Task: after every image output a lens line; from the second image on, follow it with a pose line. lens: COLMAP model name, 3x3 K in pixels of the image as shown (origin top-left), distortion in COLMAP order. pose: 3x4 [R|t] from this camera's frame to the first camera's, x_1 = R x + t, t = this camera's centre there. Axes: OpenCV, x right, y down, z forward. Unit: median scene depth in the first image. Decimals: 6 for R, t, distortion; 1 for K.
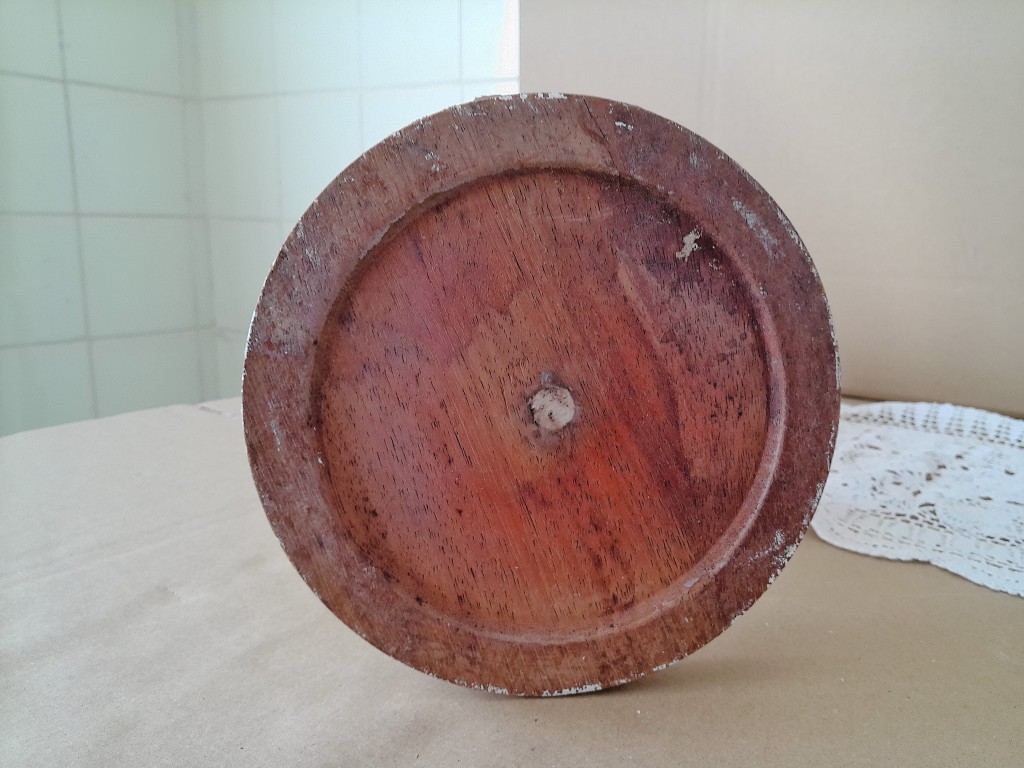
lens RADIAL K [[778.7, 0, 509.1], [0, 778.7, 386.1], [0, 0, 1]] dist [-0.045031, -0.009956]
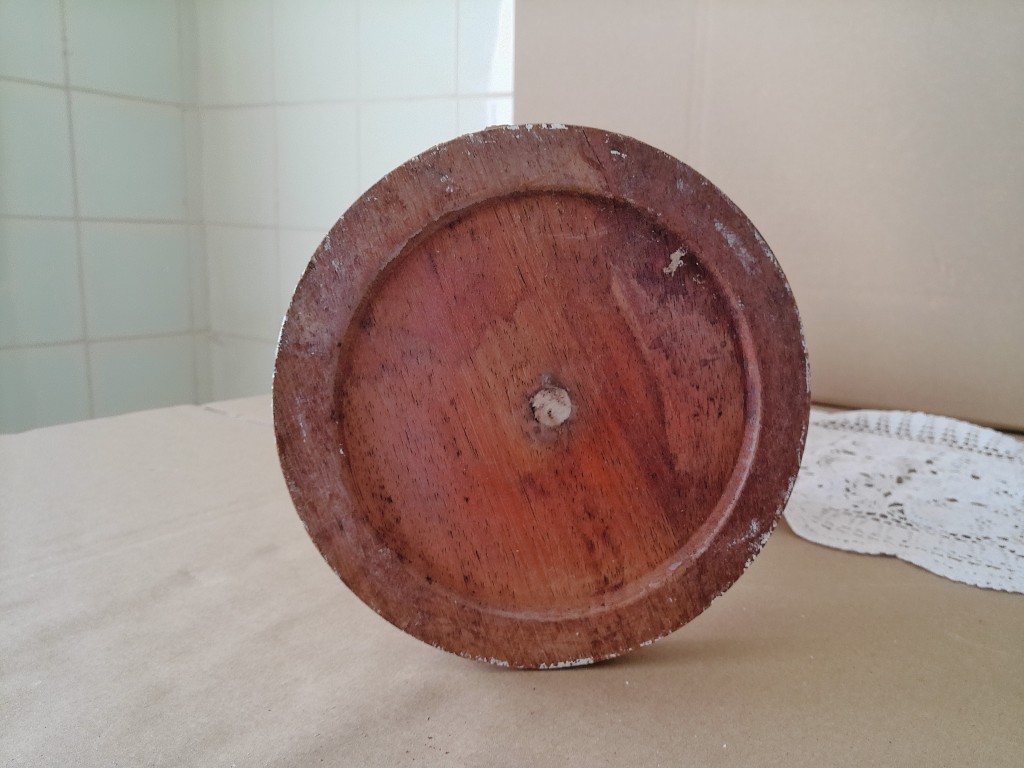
lens RADIAL K [[778.7, 0, 512.6], [0, 778.7, 383.3], [0, 0, 1]] dist [-0.045031, -0.009956]
pose [[0.999719, 0.011121, 0.020920, -0.023098], [-0.010817, 0.999835, -0.014624, 0.011834], [-0.021079, 0.014394, 0.999674, -0.106783]]
